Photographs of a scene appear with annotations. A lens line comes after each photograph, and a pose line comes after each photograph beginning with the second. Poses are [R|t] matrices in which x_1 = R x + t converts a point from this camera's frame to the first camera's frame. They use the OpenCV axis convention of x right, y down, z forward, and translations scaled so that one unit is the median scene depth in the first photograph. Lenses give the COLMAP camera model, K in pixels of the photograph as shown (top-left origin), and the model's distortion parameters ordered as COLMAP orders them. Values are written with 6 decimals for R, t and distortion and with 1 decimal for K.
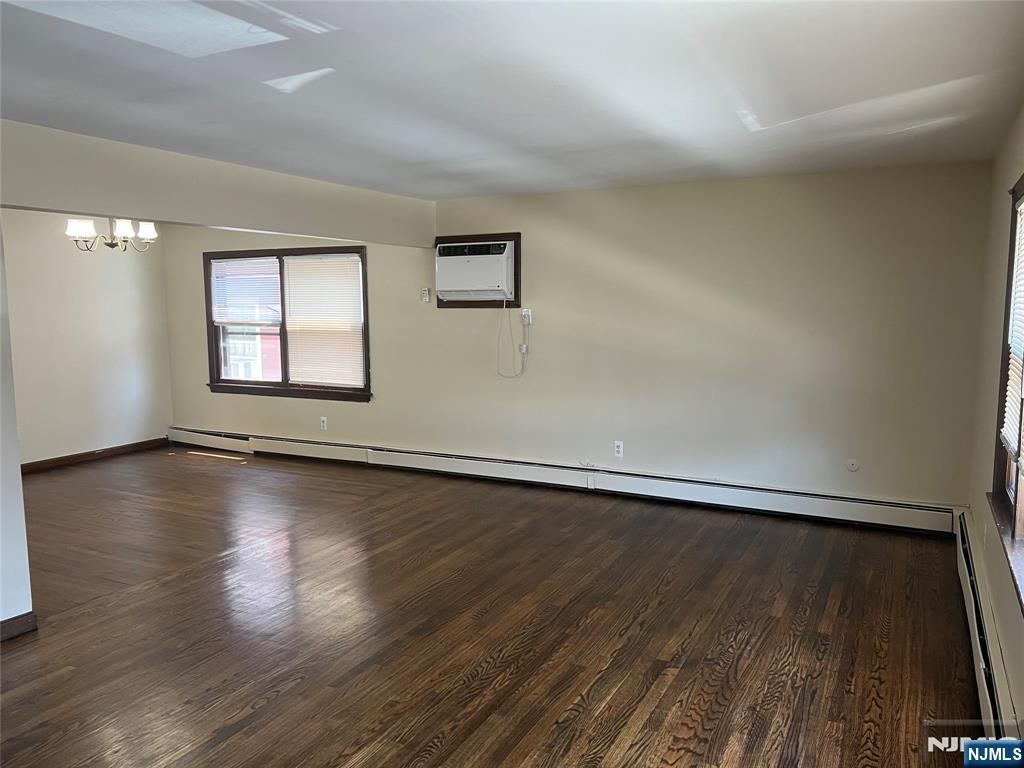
lens RADIAL K [[762.7, 0, 517.5], [0, 762.7, 387.3], [0, 0, 1]] dist [0.022335, -0.004918]
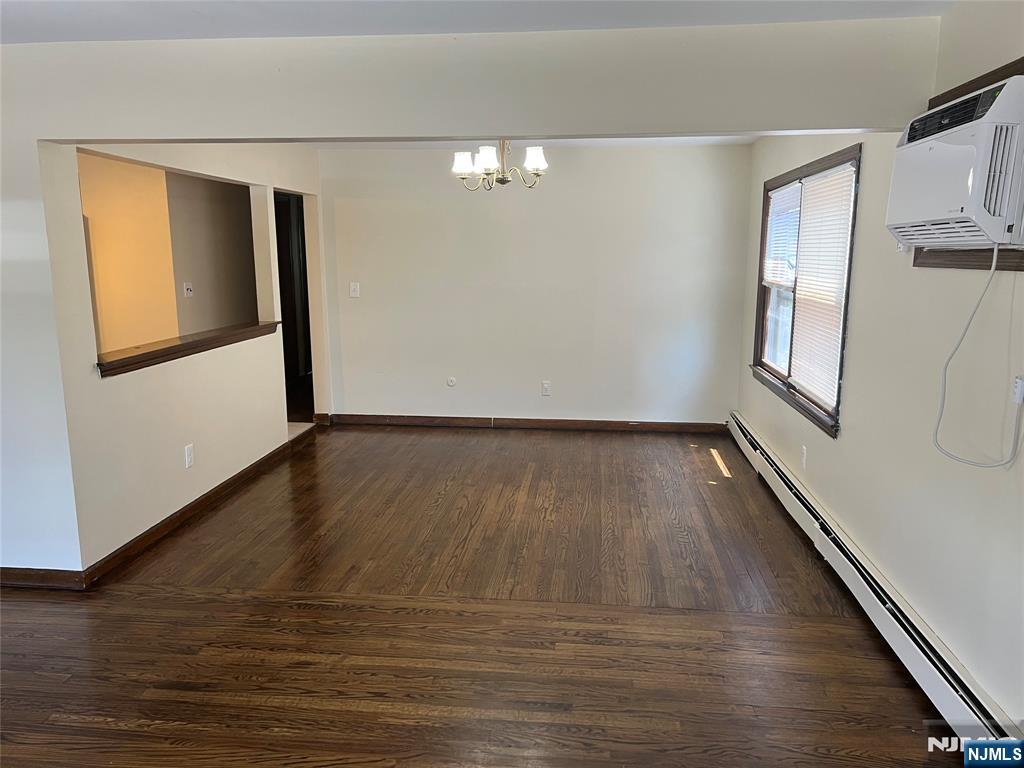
lens RADIAL K [[762.7, 0, 517.5], [0, 762.7, 387.3], [0, 0, 1]] dist [0.022335, -0.004918]
pose [[0.365294, 0.166921, -0.915804, 0.209356], [-0.108928, 0.984698, 0.136029, -0.064513], [0.924497, 0.050066, 0.377887, 0.570796]]
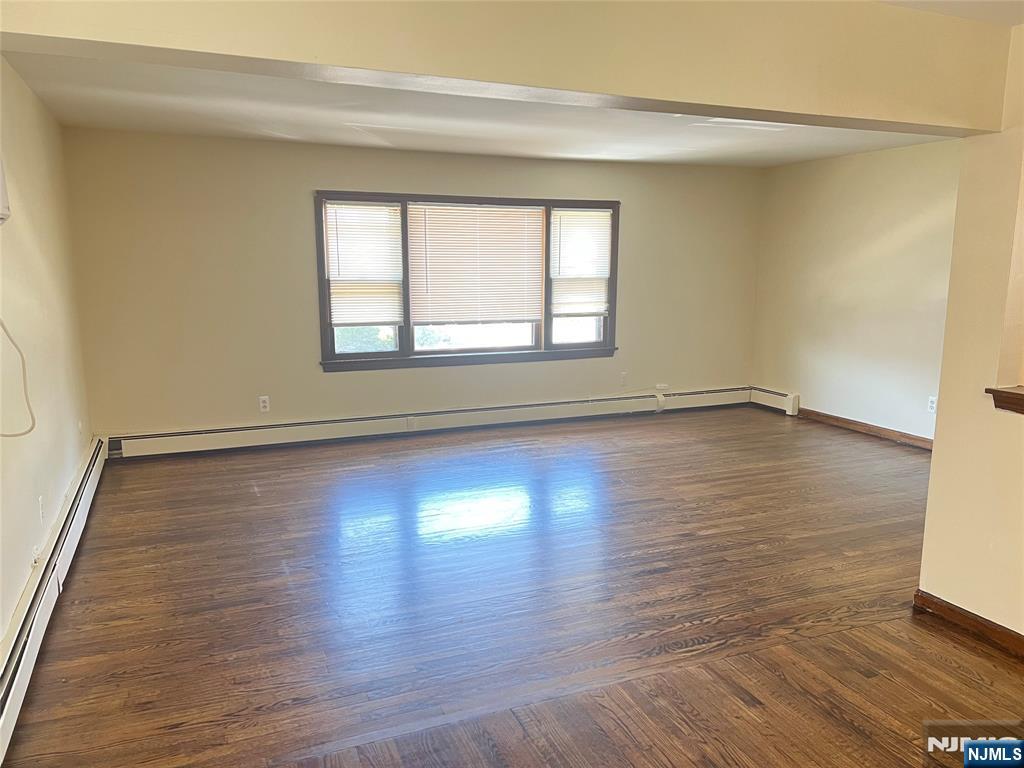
lens RADIAL K [[762.7, 0, 517.5], [0, 762.7, 387.3], [0, 0, 1]] dist [0.022335, -0.004918]
pose [[-0.773206, -0.108349, 0.624830, -0.410500], [0.070918, 0.964342, 0.254981, -0.107583], [-0.630177, 0.241465, -0.737951, 0.975747]]
